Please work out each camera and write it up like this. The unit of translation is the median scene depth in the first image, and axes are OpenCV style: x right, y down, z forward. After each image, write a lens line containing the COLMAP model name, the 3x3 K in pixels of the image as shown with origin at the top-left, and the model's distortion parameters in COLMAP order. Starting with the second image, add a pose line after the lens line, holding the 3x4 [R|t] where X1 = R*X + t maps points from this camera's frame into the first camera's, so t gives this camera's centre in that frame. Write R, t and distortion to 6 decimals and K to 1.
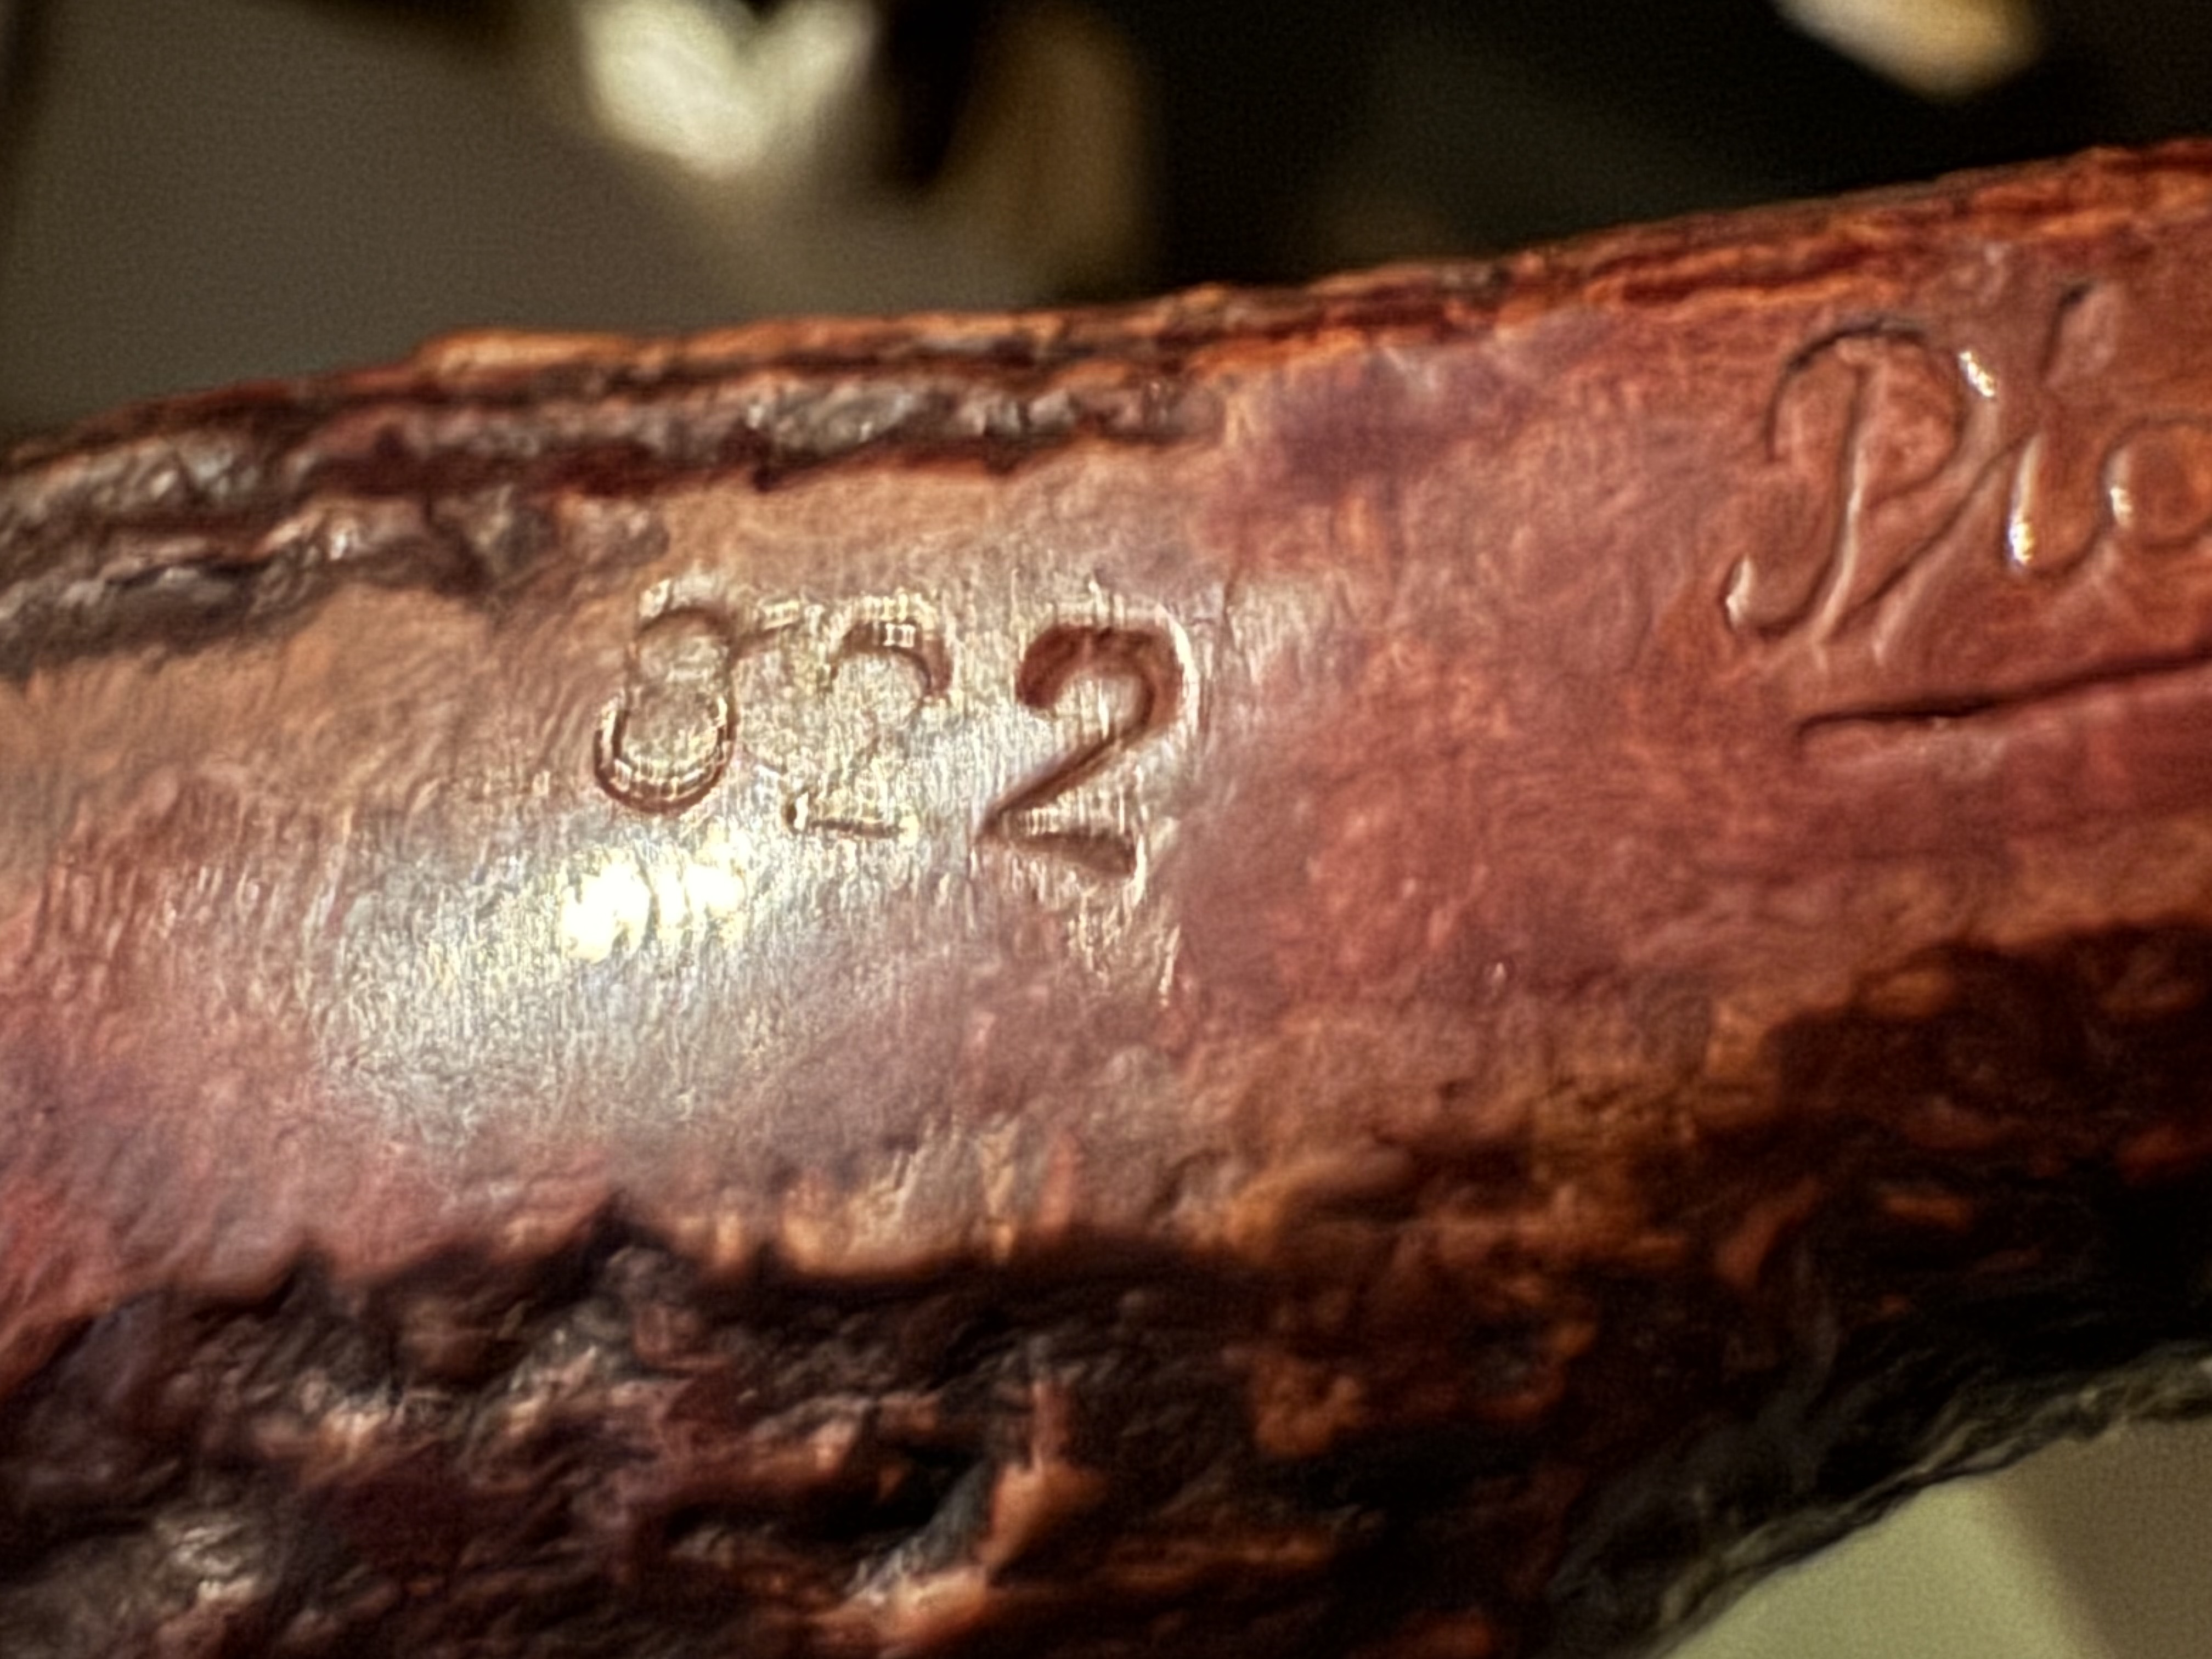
lens RADIAL K [[2623.5, 0, 1106.0], [0, 2623.5, 829.5], [0, 0, 1]] dist [-0.014971, 0.262878]
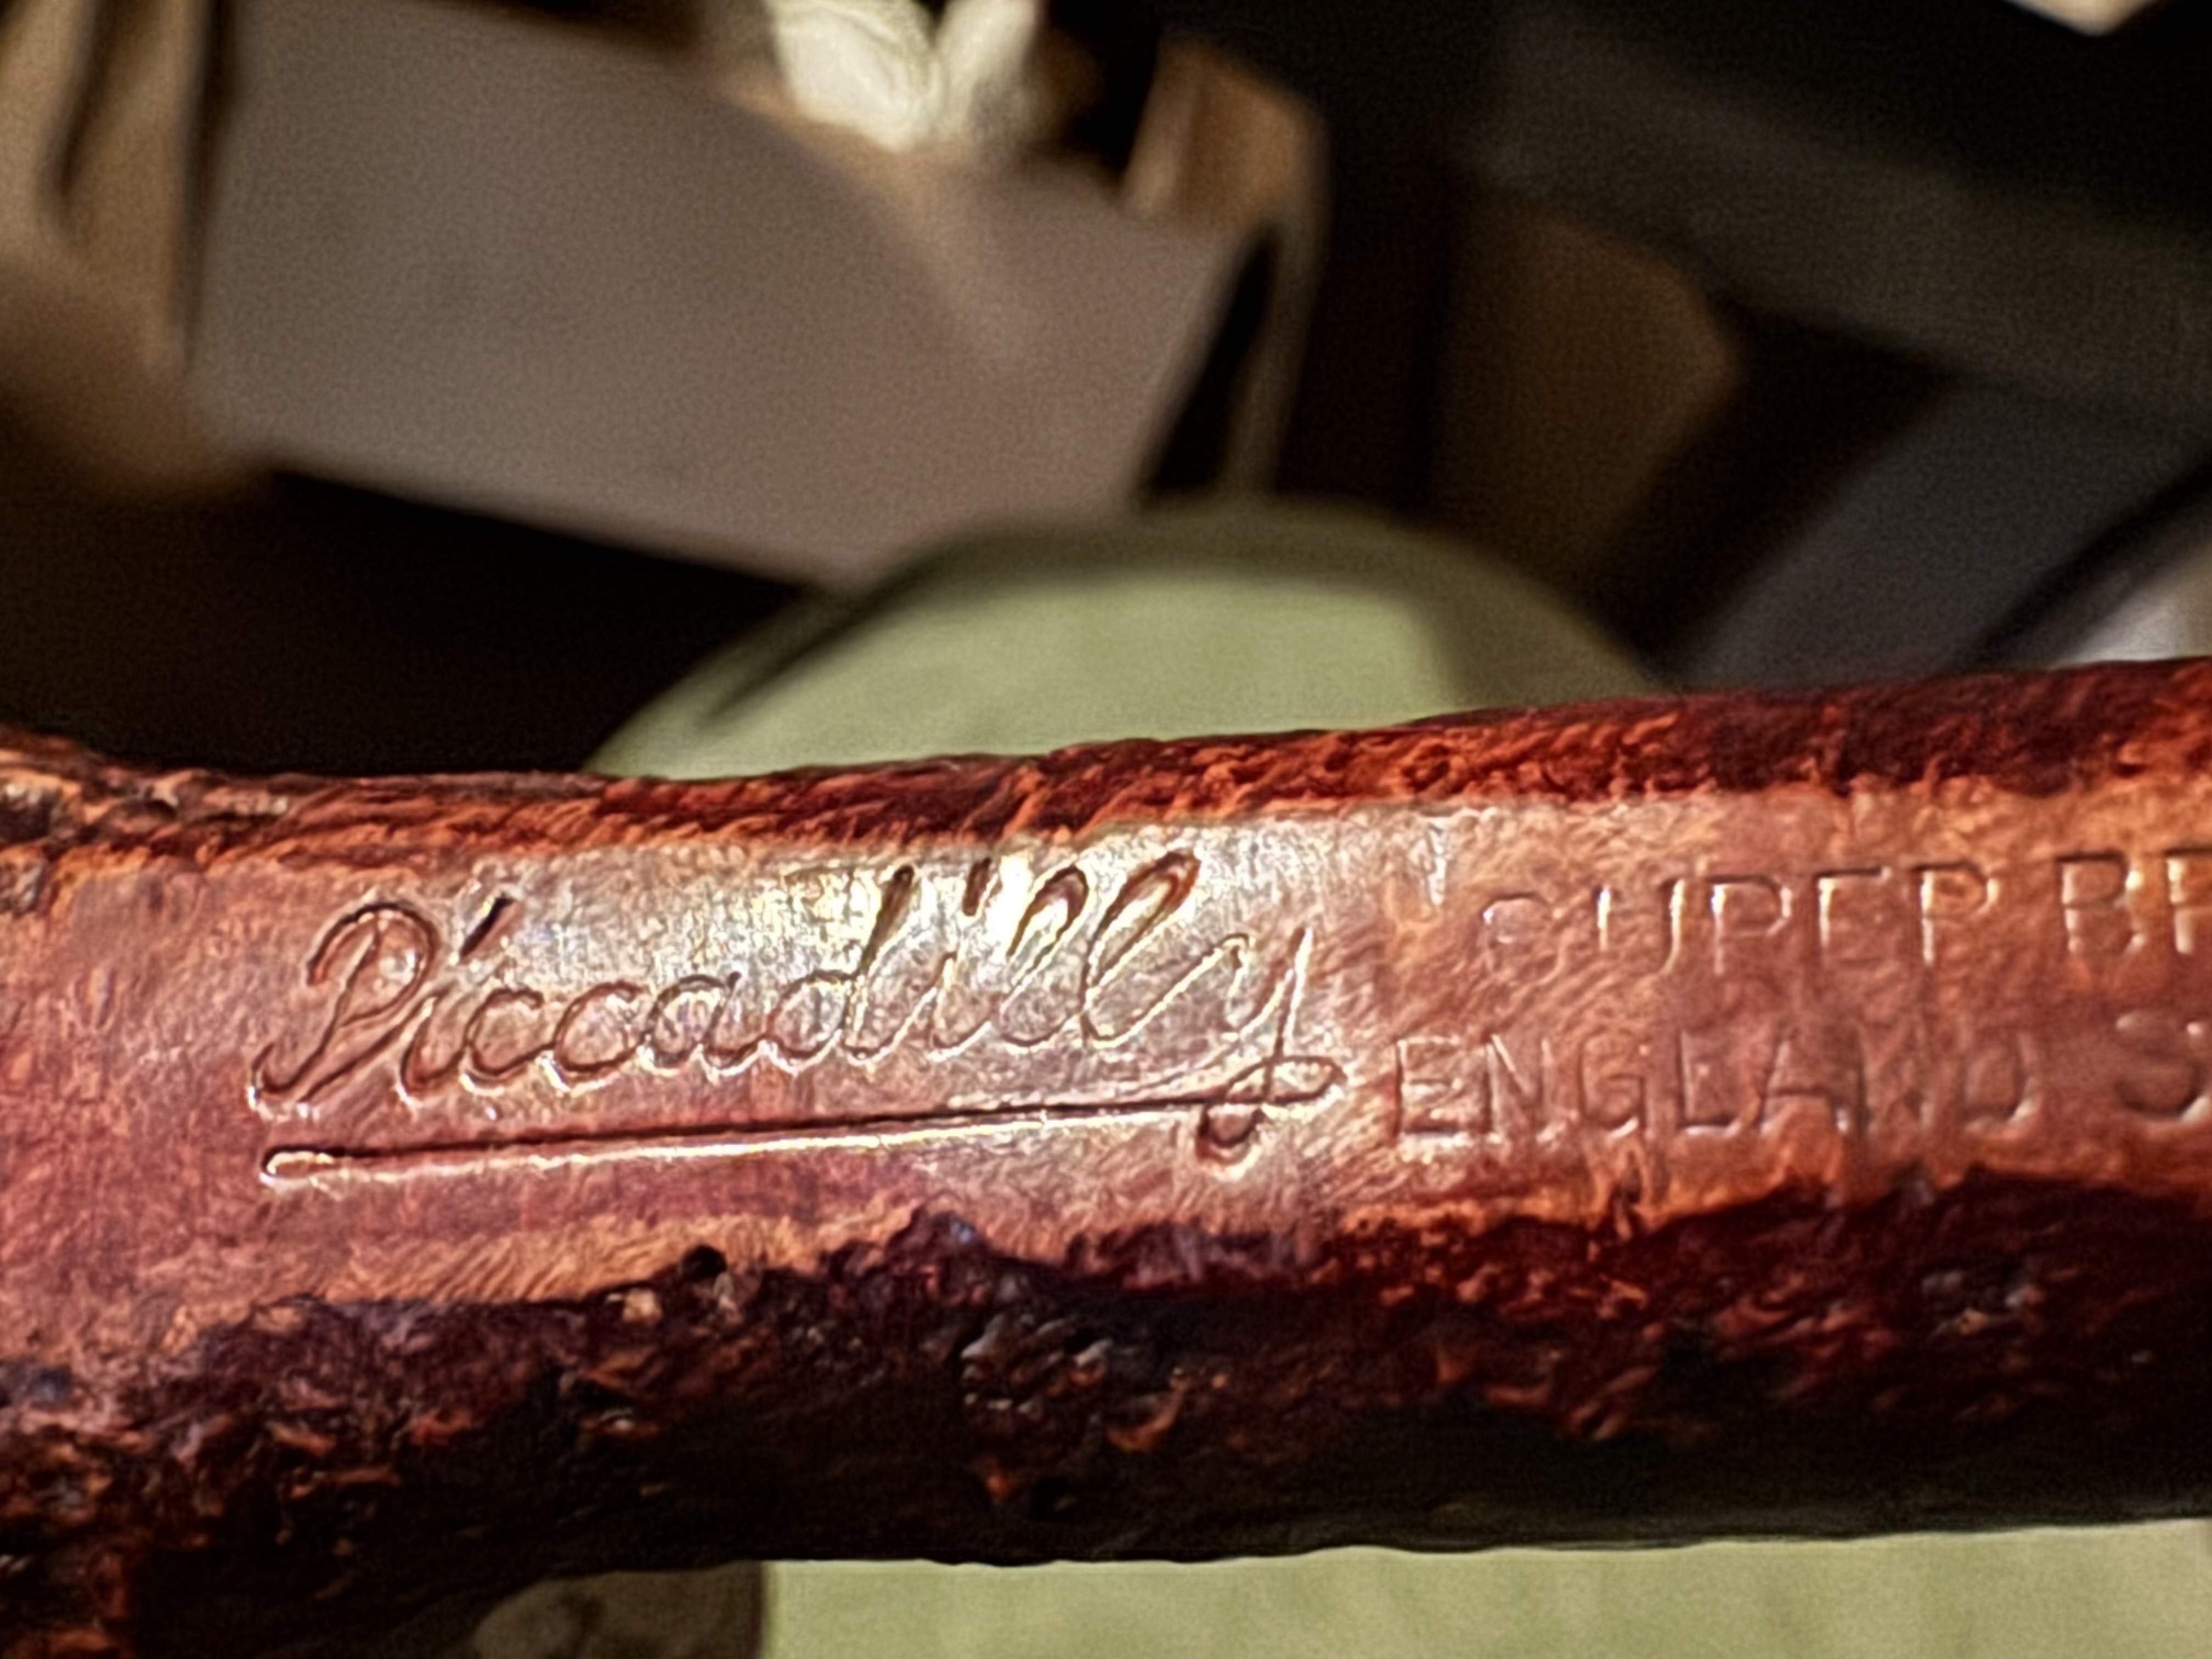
lens RADIAL K [[2636.0, 0, 1106.1], [0, 2636.0, 879.9], [0, 0, 1]] dist [-0.017471, 0.001302]
pose [[0.986464, 0.114998, -0.116894, 1.009543], [-0.107512, 0.991843, 0.068469, -0.402330], [0.123814, -0.054975, 0.990781, -0.638608]]
